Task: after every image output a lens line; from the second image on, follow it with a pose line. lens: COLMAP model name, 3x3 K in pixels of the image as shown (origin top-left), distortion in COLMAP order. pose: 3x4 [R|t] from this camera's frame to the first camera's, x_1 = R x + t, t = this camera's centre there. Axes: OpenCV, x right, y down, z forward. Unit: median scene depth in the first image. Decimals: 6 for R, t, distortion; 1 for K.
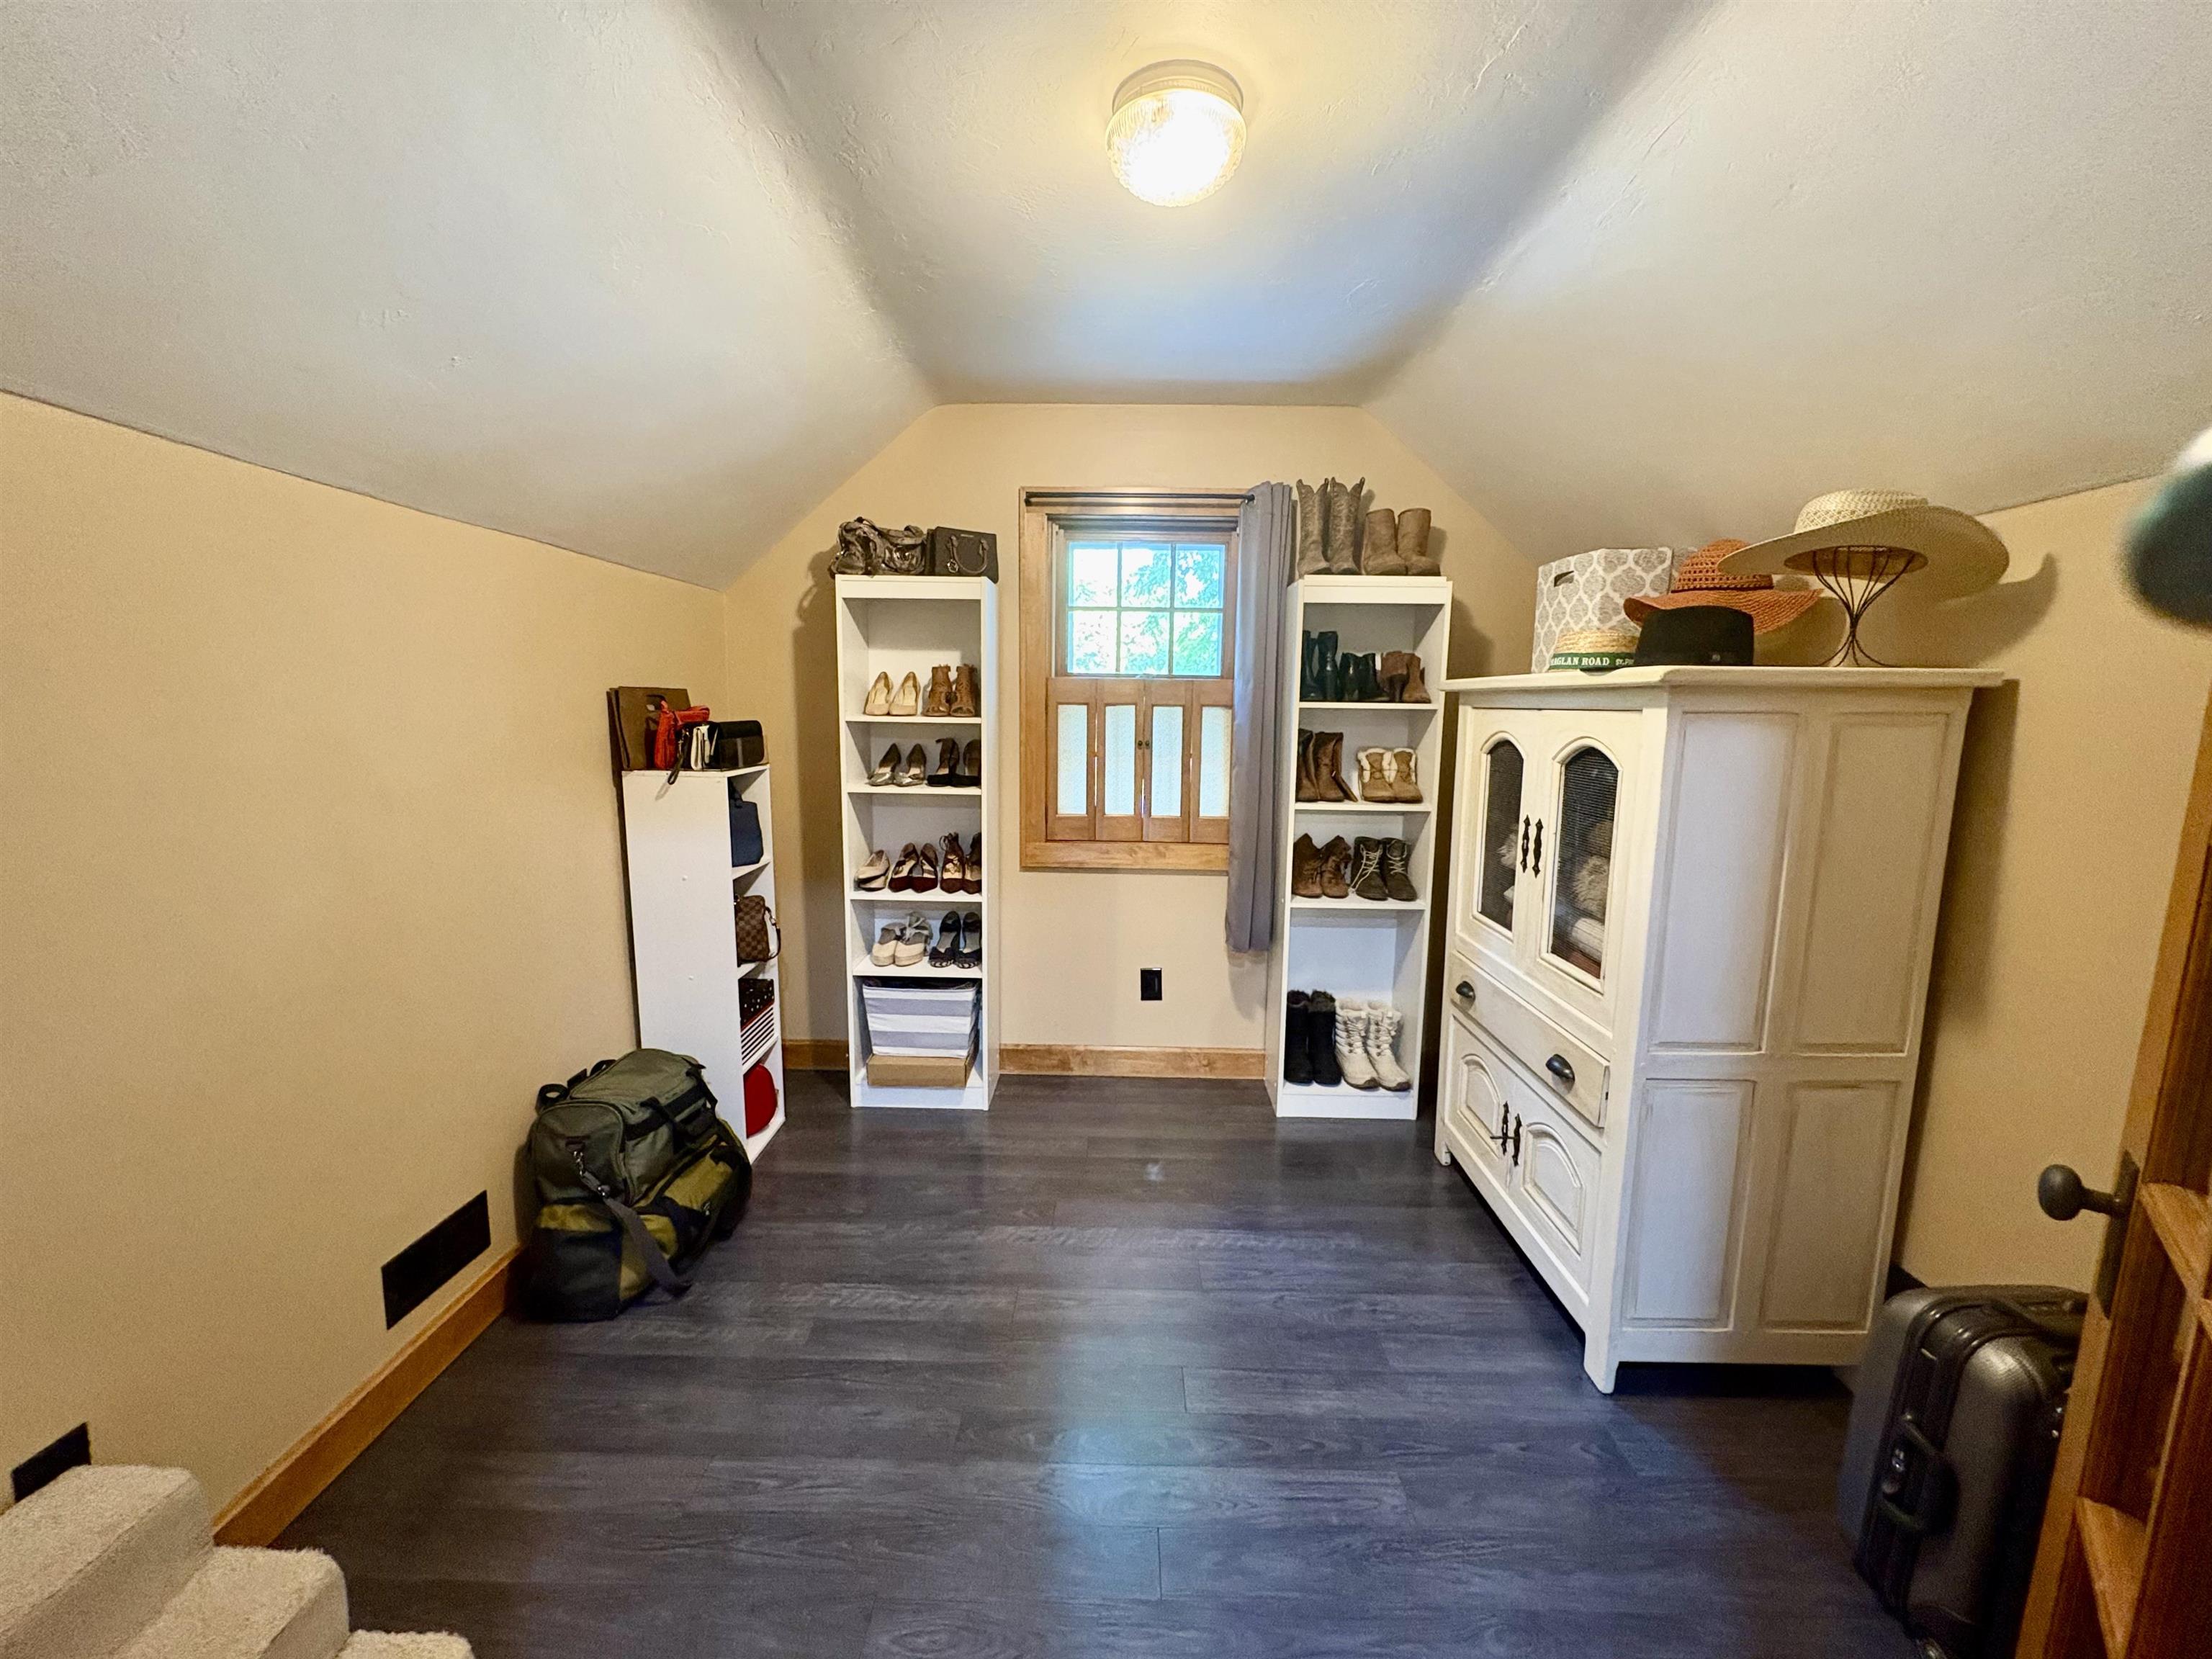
lens RADIAL K [[882.7, 0, 1106.2], [0, 882.7, 827.9], [0, 0, 1]] dist [-0.000642, 0.000617]
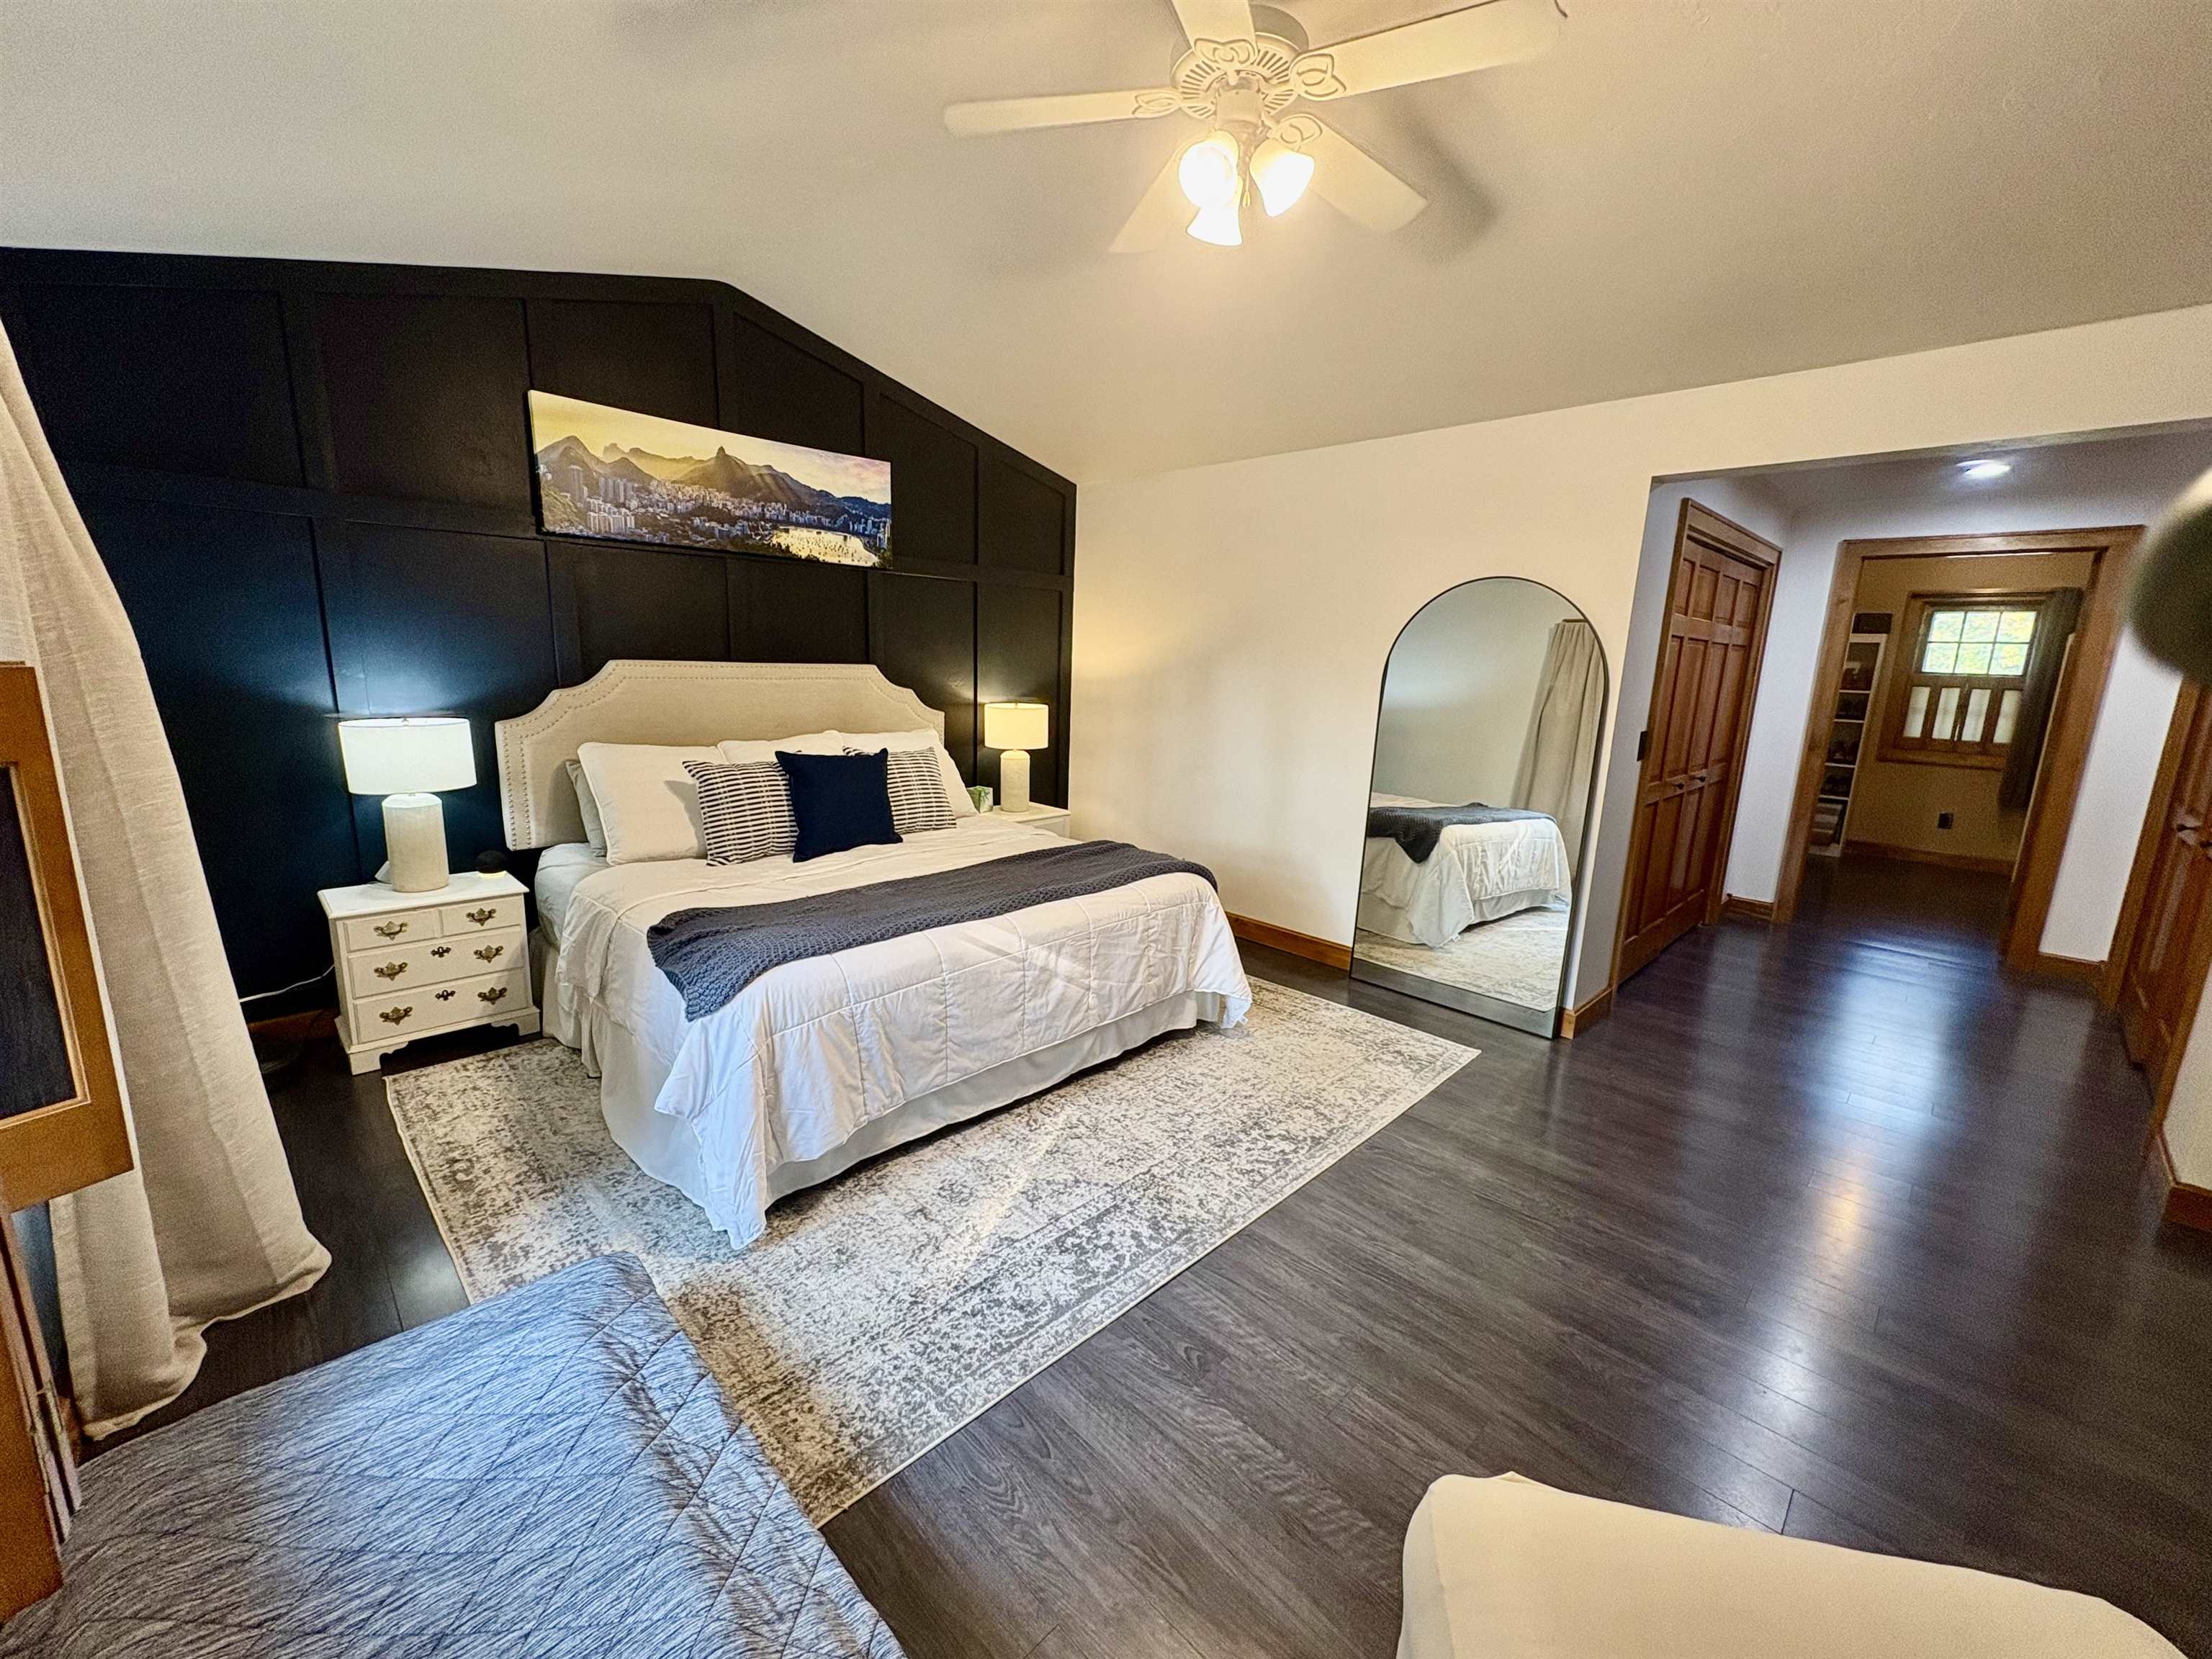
lens RADIAL K [[882.7, 0, 1106.2], [0, 882.7, 827.9], [0, 0, 1]] dist [-0.000642, 0.000617]
pose [[0.709729, 0.143216, -0.689763, 0.090911], [-0.123540, 0.989247, 0.078282, 0.297876], [0.693558, 0.029654, 0.719790, -2.060865]]
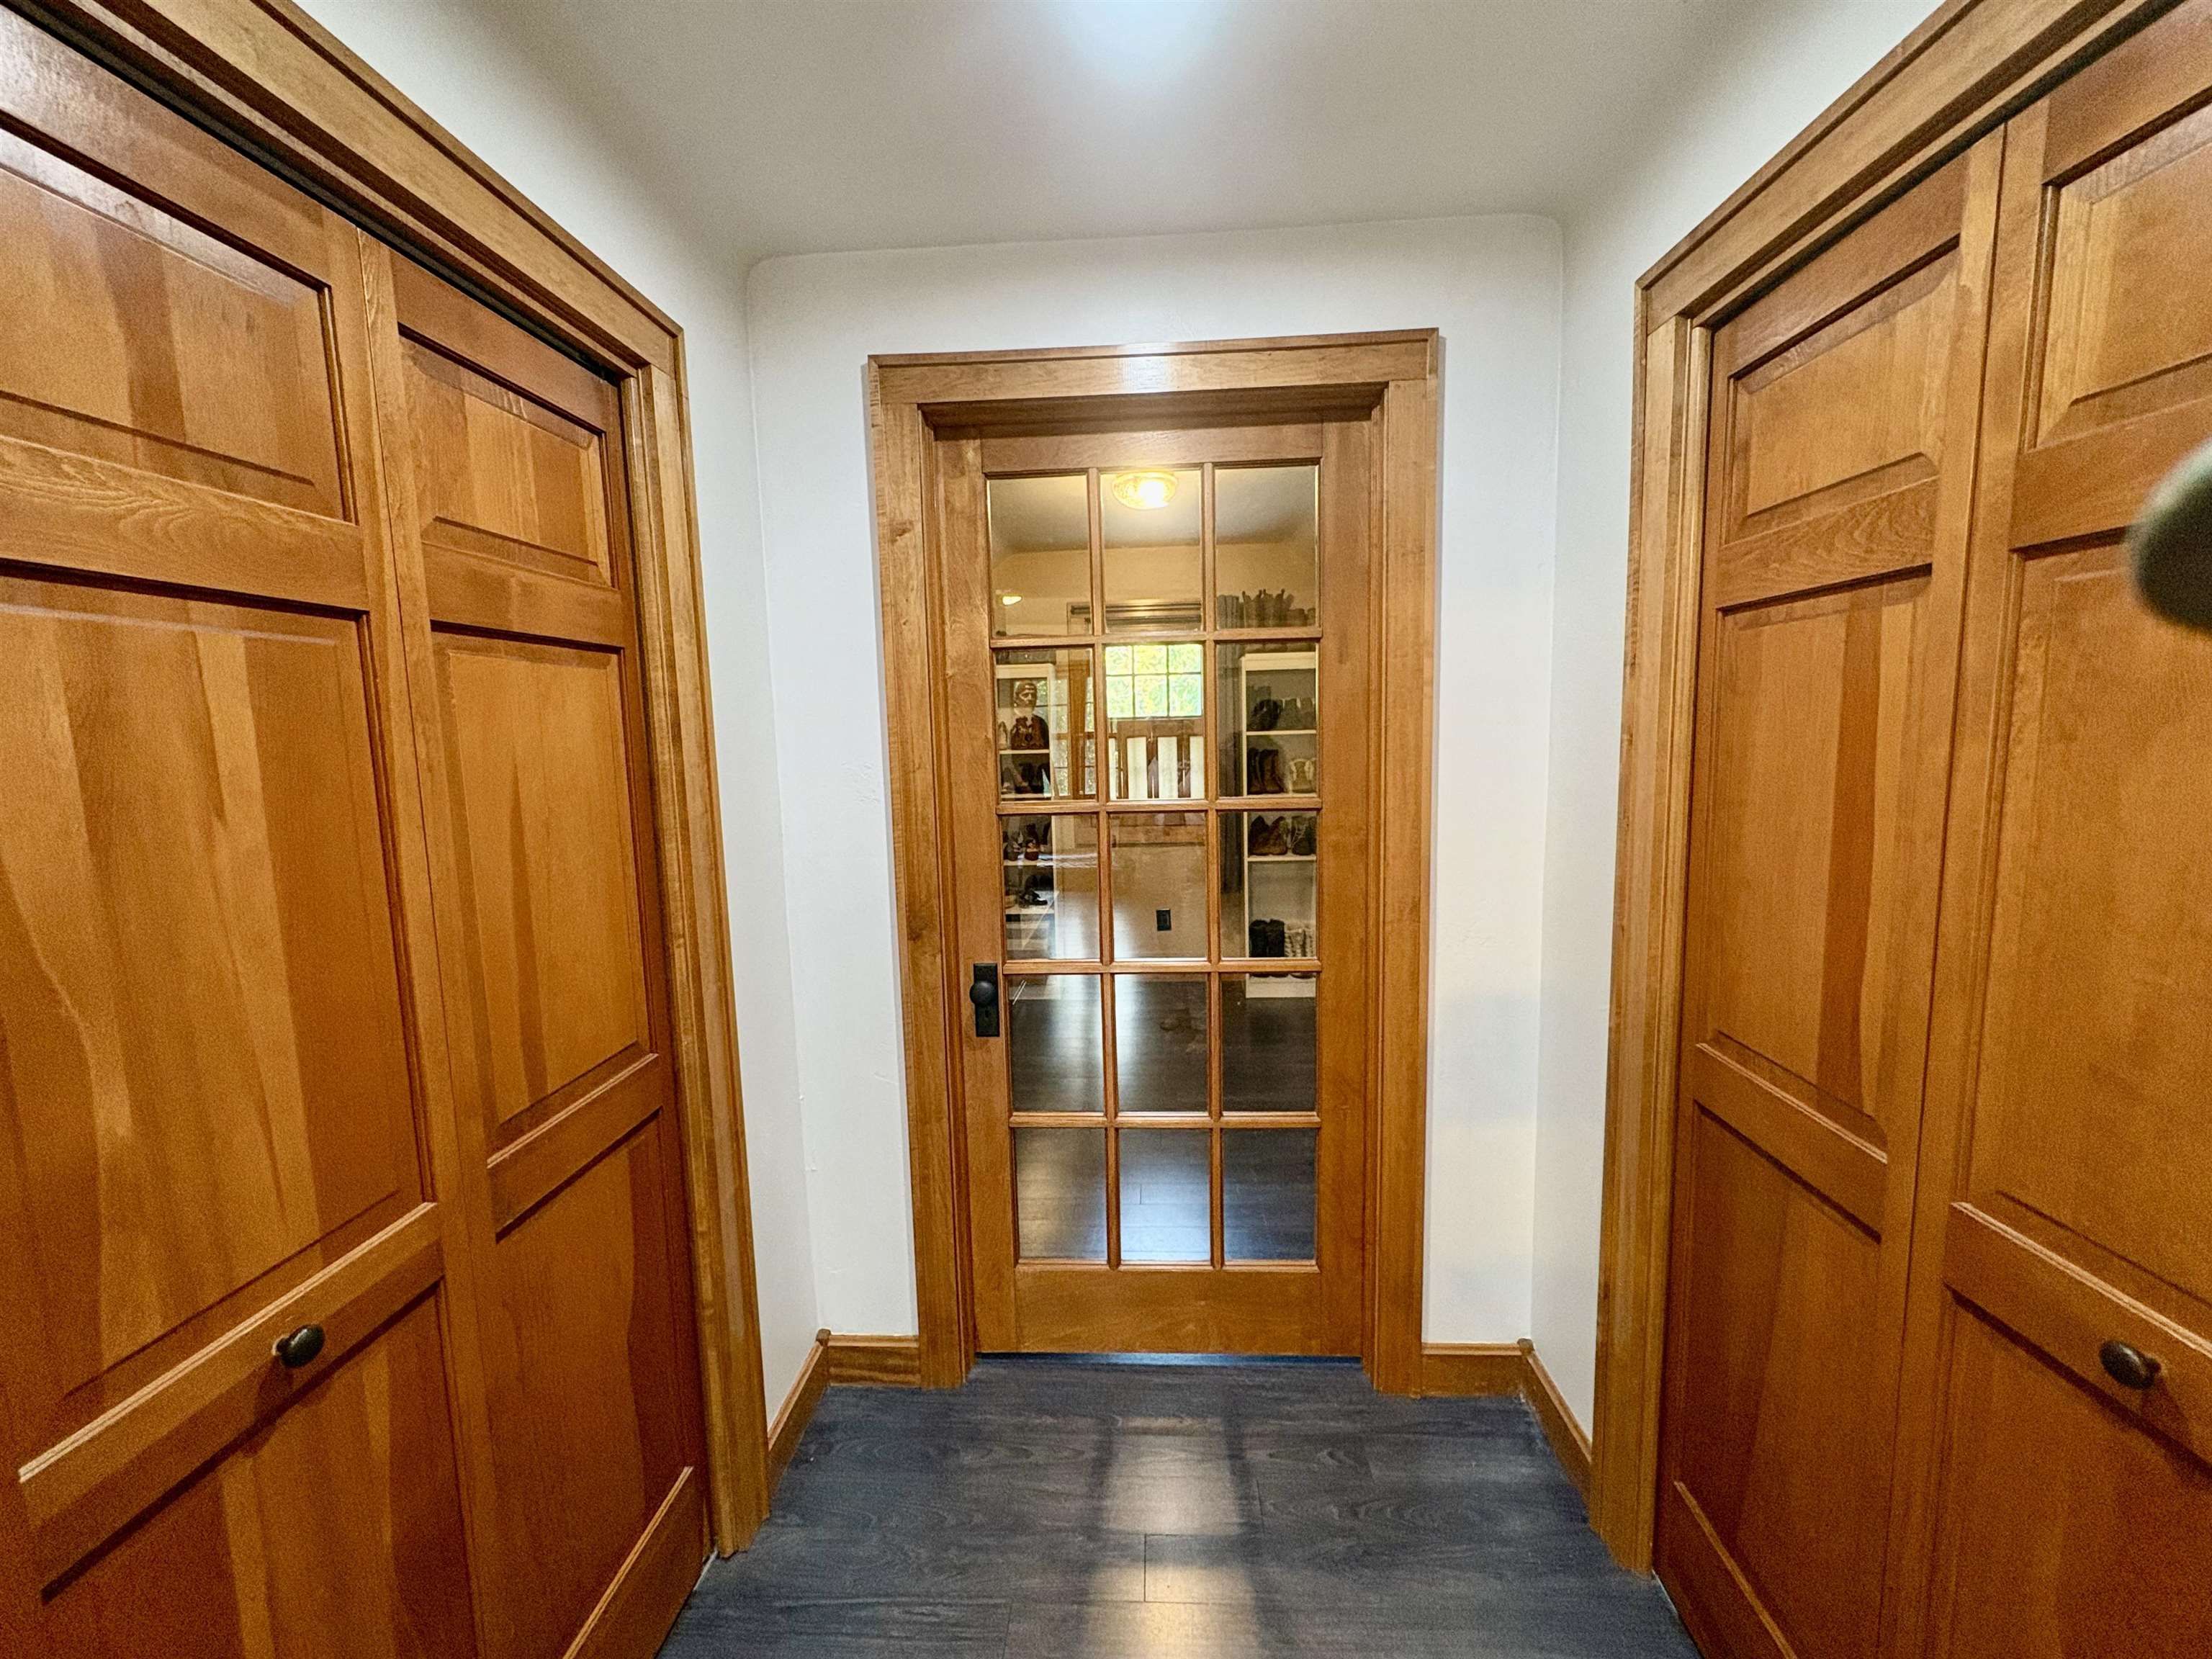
lens RADIAL K [[882.7, 0, 1106.2], [0, 882.7, 827.9], [0, 0, 1]] dist [-0.000642, 0.000617]
pose [[0.998354, -0.036066, -0.044599, 0.027321], [0.034578, 0.998834, -0.033699, 0.072175], [0.045762, 0.032101, 0.998436, -0.567198]]
